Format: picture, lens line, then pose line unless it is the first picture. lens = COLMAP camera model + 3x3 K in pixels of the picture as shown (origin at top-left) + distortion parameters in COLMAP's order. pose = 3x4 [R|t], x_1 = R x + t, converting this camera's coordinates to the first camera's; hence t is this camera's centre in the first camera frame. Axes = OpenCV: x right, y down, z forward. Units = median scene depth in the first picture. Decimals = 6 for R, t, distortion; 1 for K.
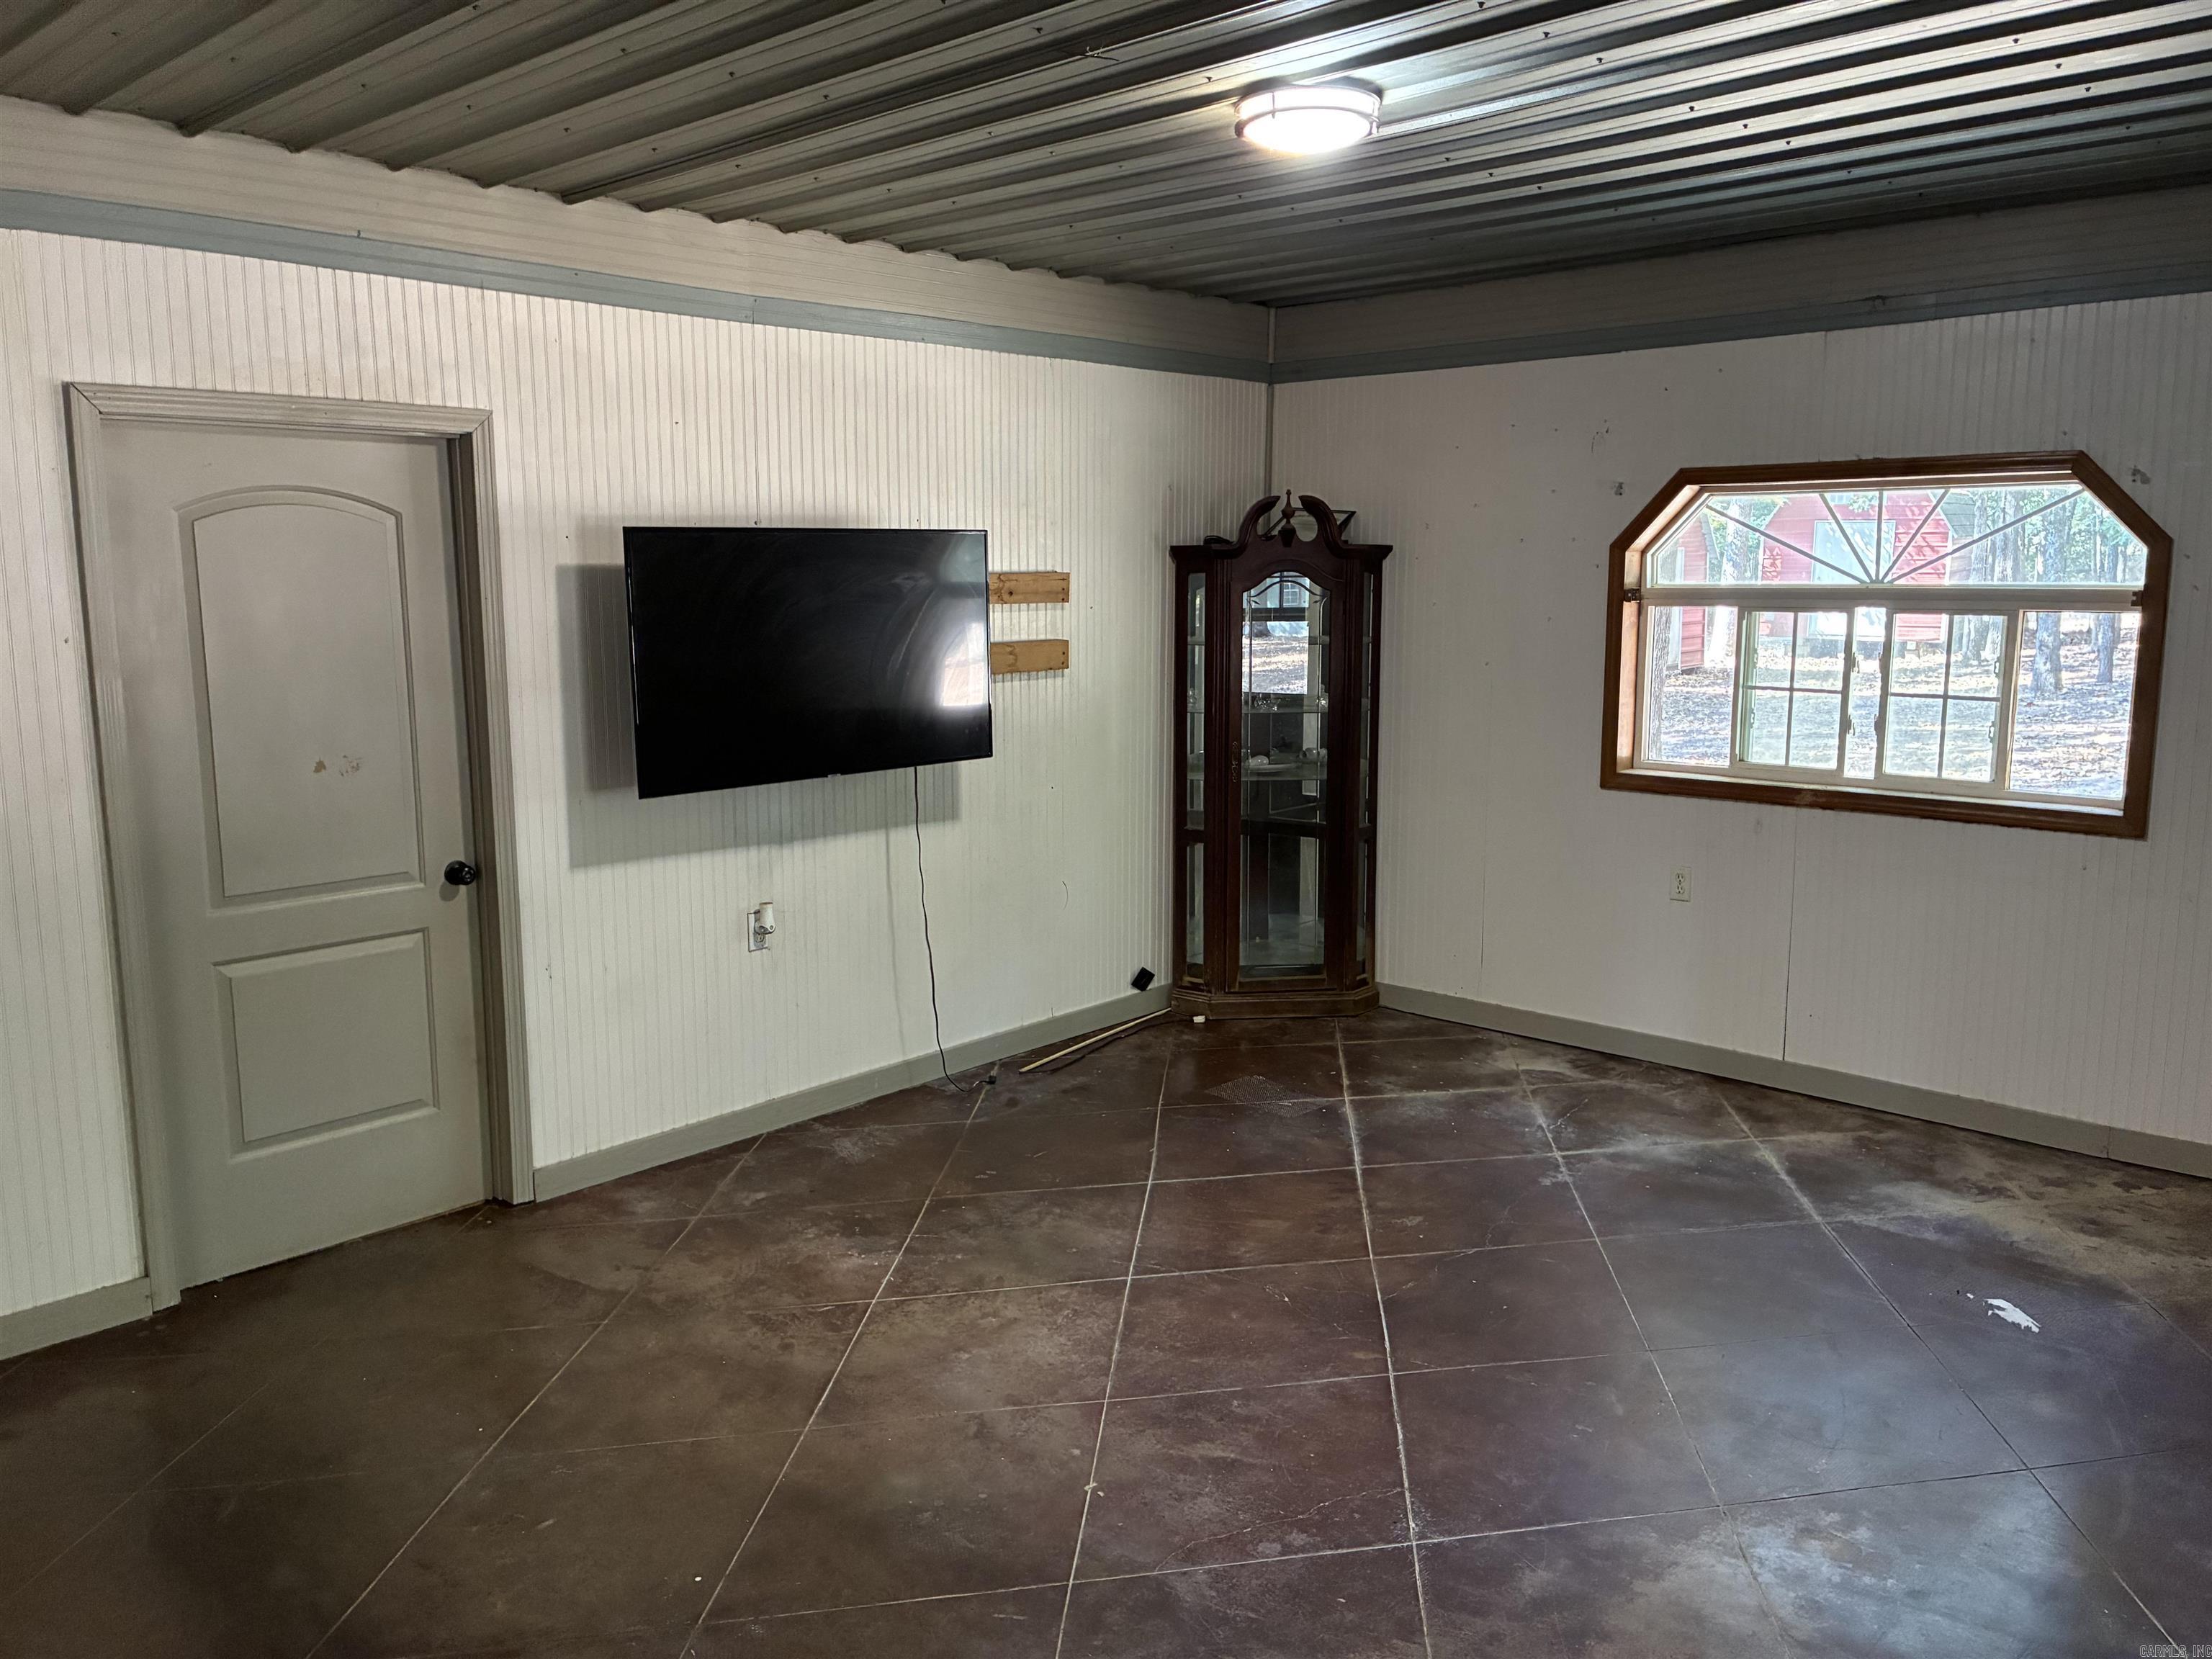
lens RADIAL K [[1682.8, 0, 1103.9], [0, 1682.8, 828.4], [0, 0, 1]] dist [-0.002976, -0.000794]
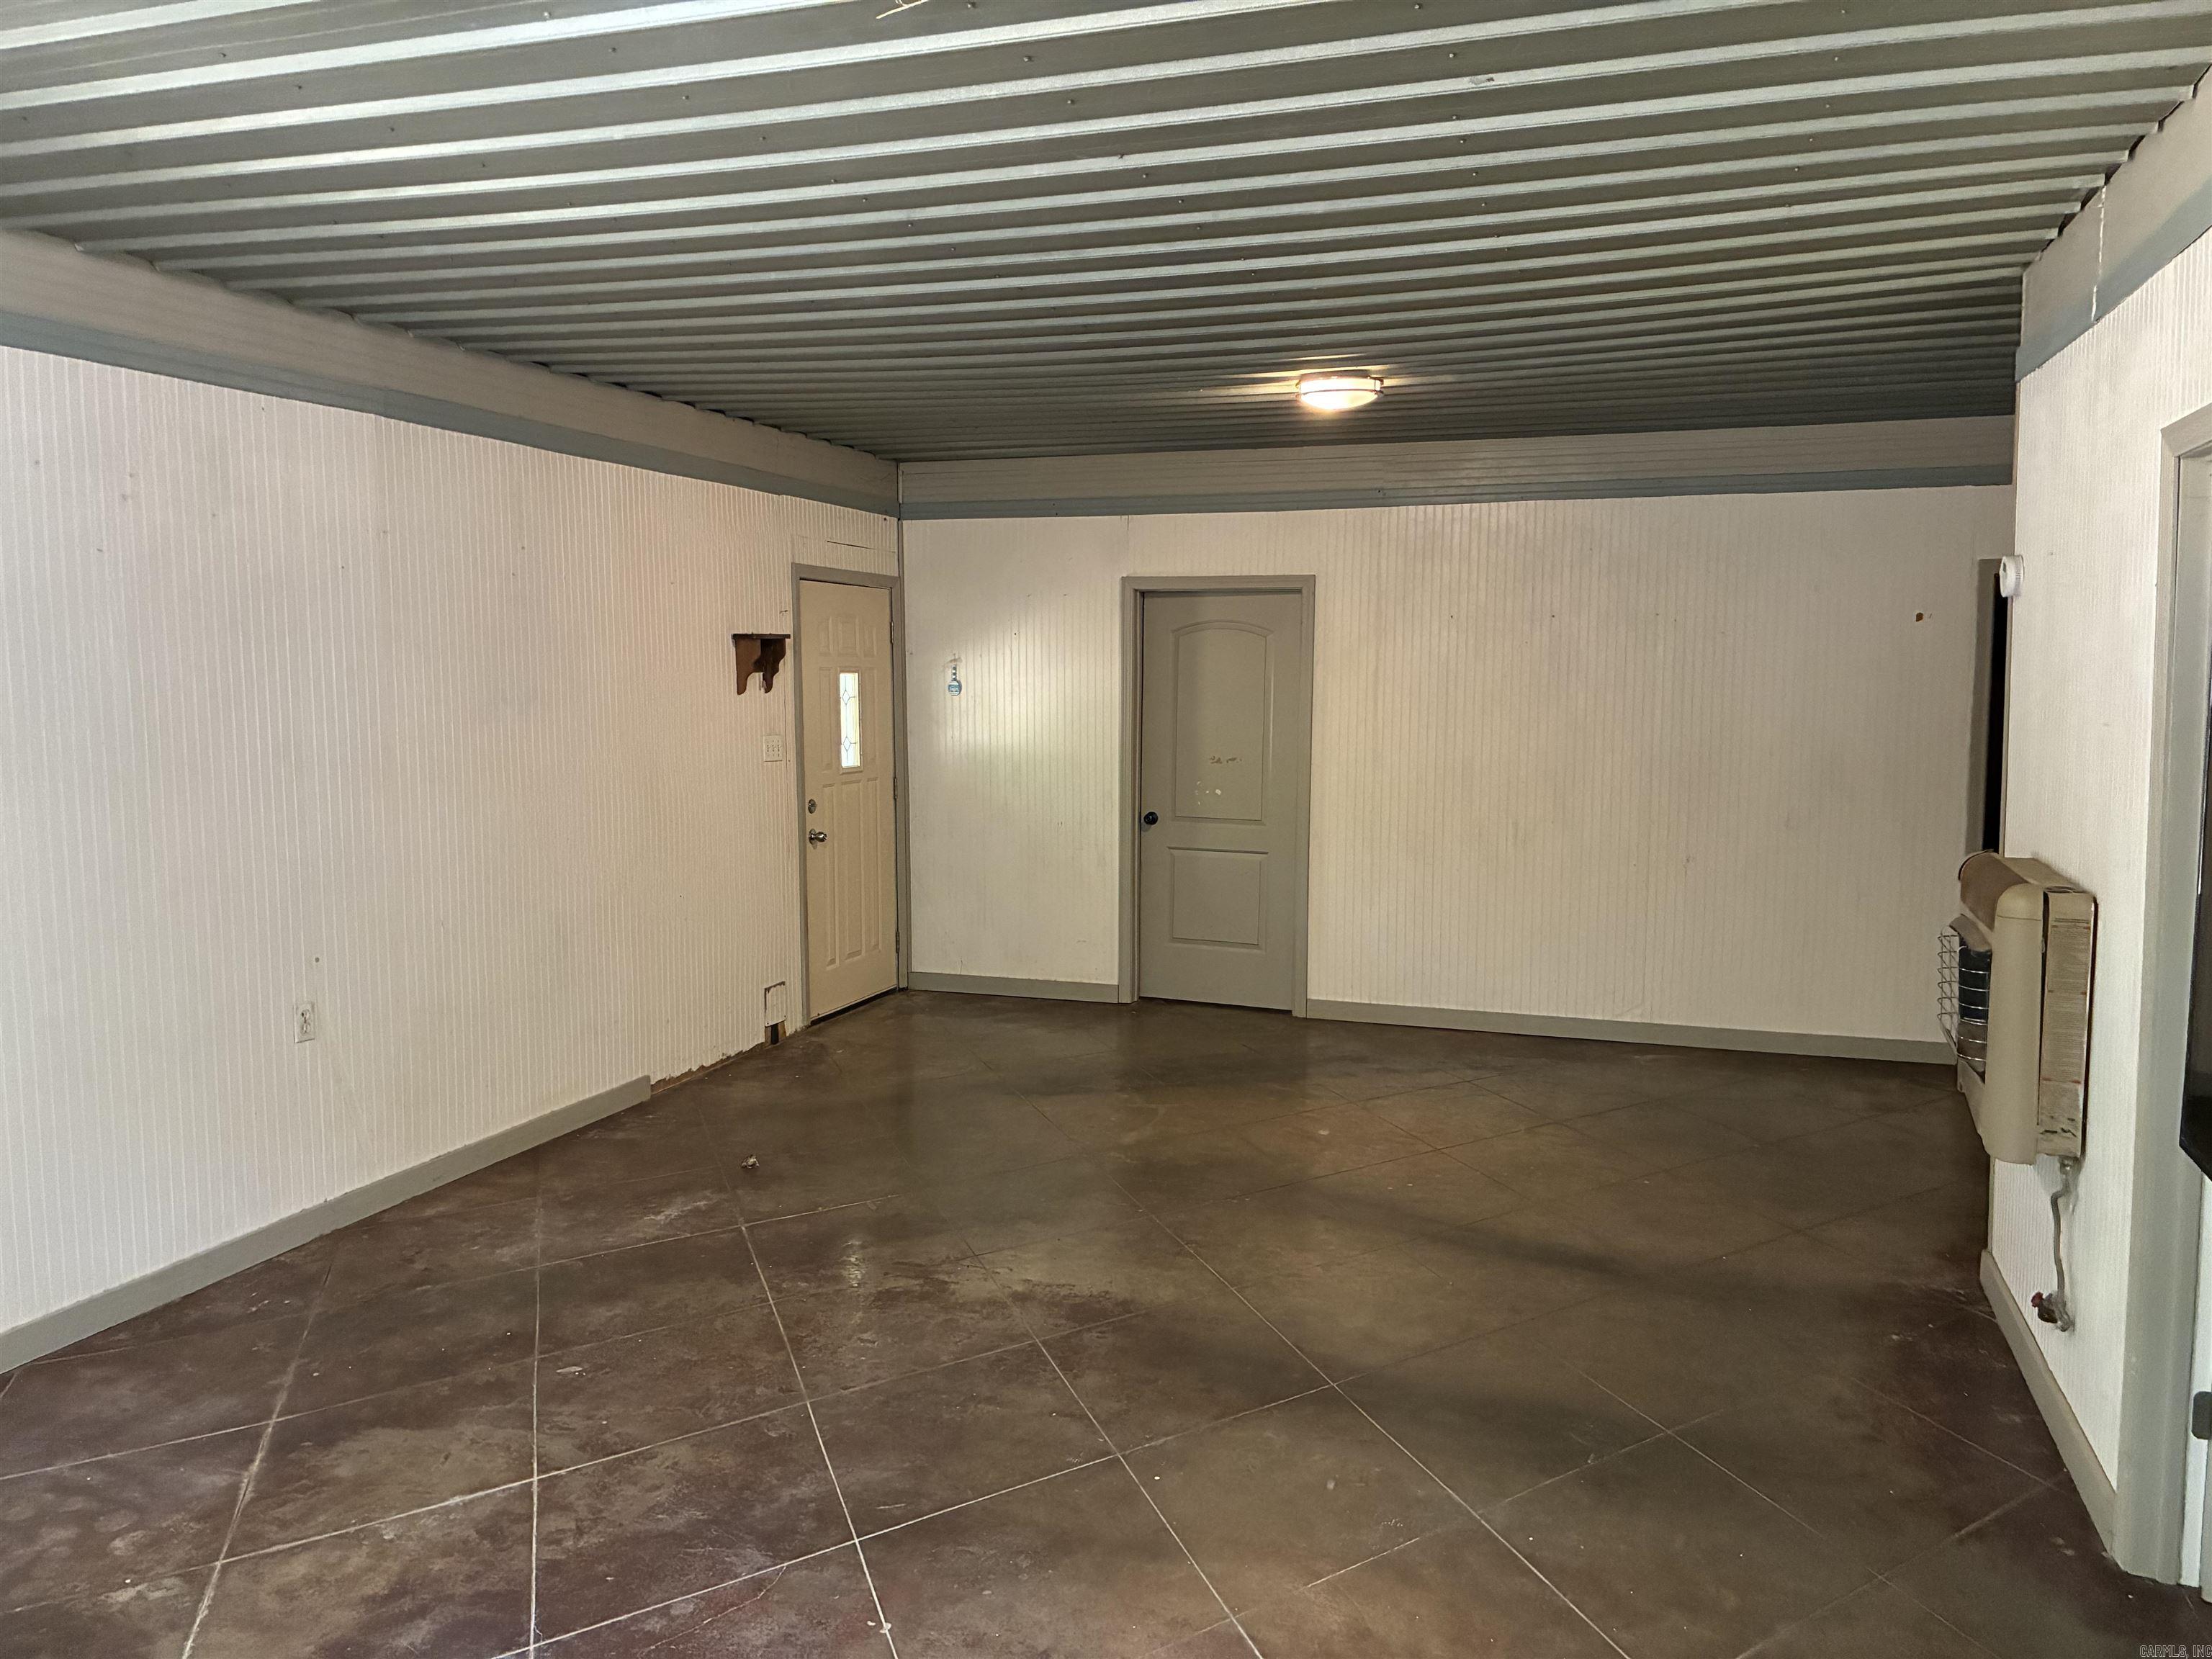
lens RADIAL K [[1682.8, 0, 1105.2], [0, 1682.8, 826.2], [0, 0, 1]] dist [-0.002976, -0.000794]
pose [[-0.916213, 0.042384, -0.398443, 0.251868], [-0.058859, 0.969367, 0.238460, -0.290531], [0.396345, 0.241932, -0.885652, 1.907603]]
